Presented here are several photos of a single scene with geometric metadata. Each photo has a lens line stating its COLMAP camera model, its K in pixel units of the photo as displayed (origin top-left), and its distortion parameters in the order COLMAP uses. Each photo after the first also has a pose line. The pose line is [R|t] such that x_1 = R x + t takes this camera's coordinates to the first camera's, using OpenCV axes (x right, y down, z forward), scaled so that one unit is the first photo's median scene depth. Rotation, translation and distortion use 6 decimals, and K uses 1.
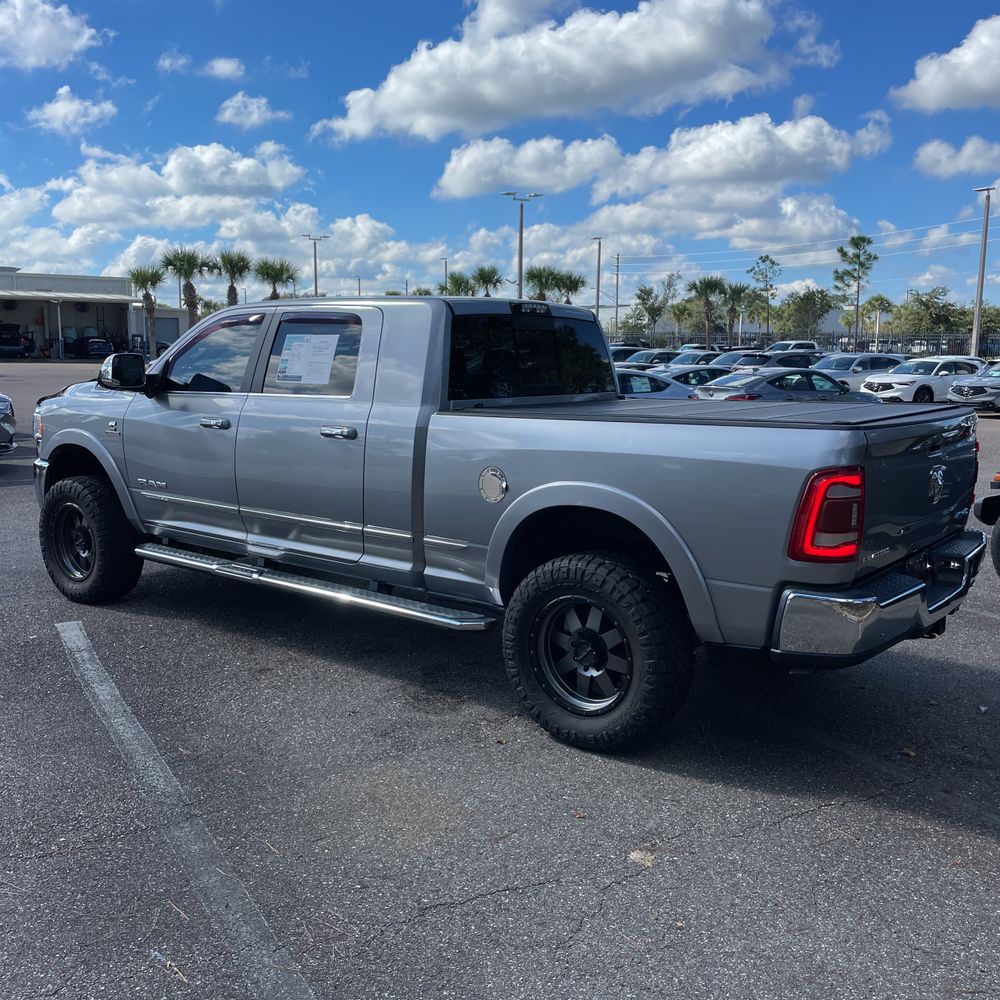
lens RADIAL K [[1029.2, 0, 485.5], [0, 1029.2, 512.4], [0, 0, 1]] dist [0.090439, -0.130139]
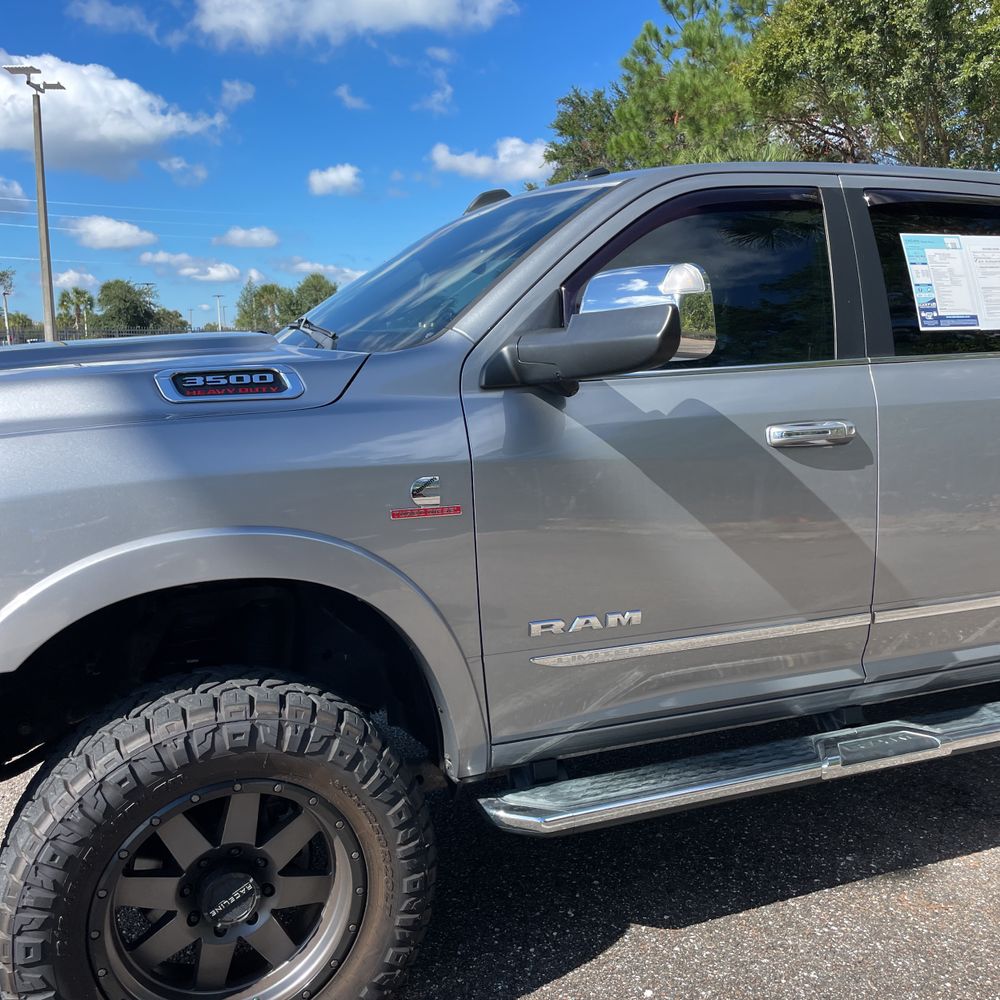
lens RADIAL K [[1063.6, 0, 502.7], [0, 1063.6, 502.2], [0, 0, 1]] dist [0.108830, -0.300478]
pose [[0.465683, -0.141218, 0.873611, -0.711070], [0.158770, 0.984500, 0.074510, -0.111604], [-0.870592, 0.104005, 0.480886, 0.904457]]
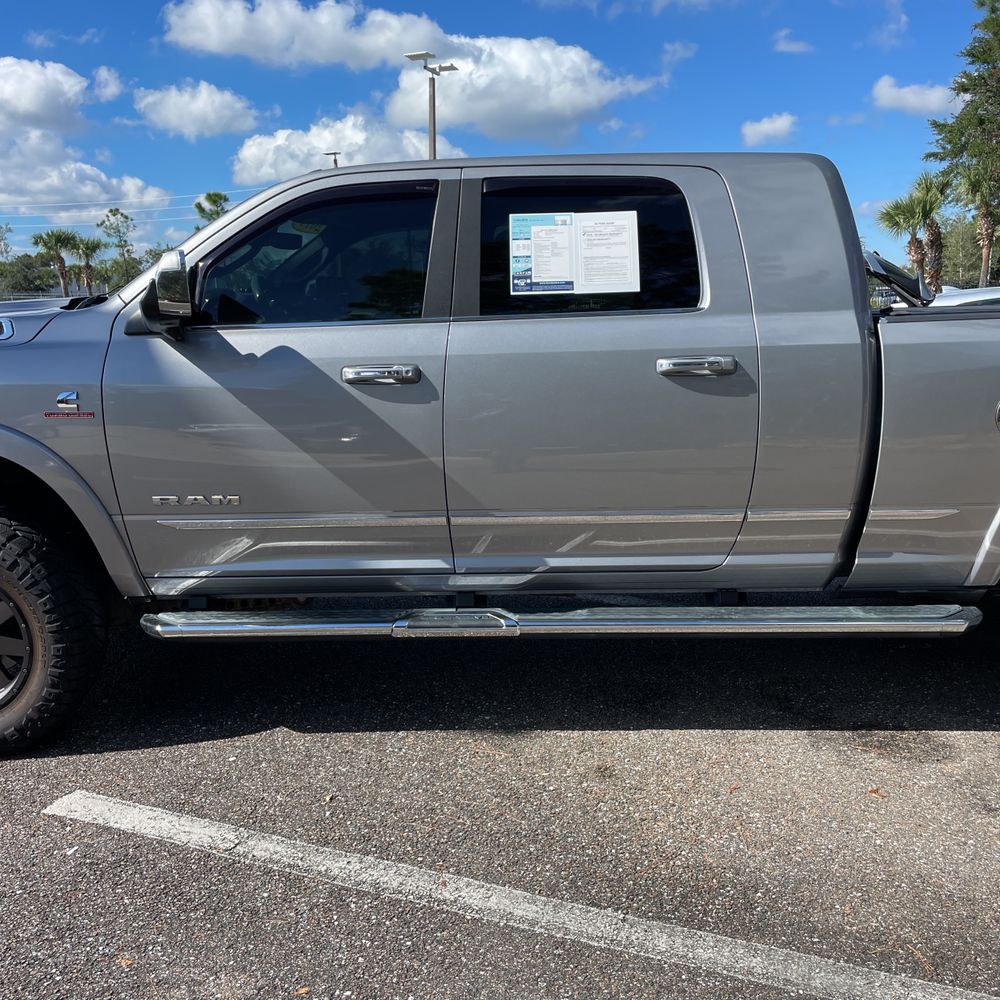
lens RADIAL K [[1029.2, 0, 485.5], [0, 1029.2, 512.4], [0, 0, 1]] dist [0.090439, -0.130139]
pose [[0.785831, -0.139444, 0.602515, -0.567052], [0.120520, 0.990100, 0.071956, -0.045354], [-0.606584, 0.016070, 0.794857, 0.521072]]
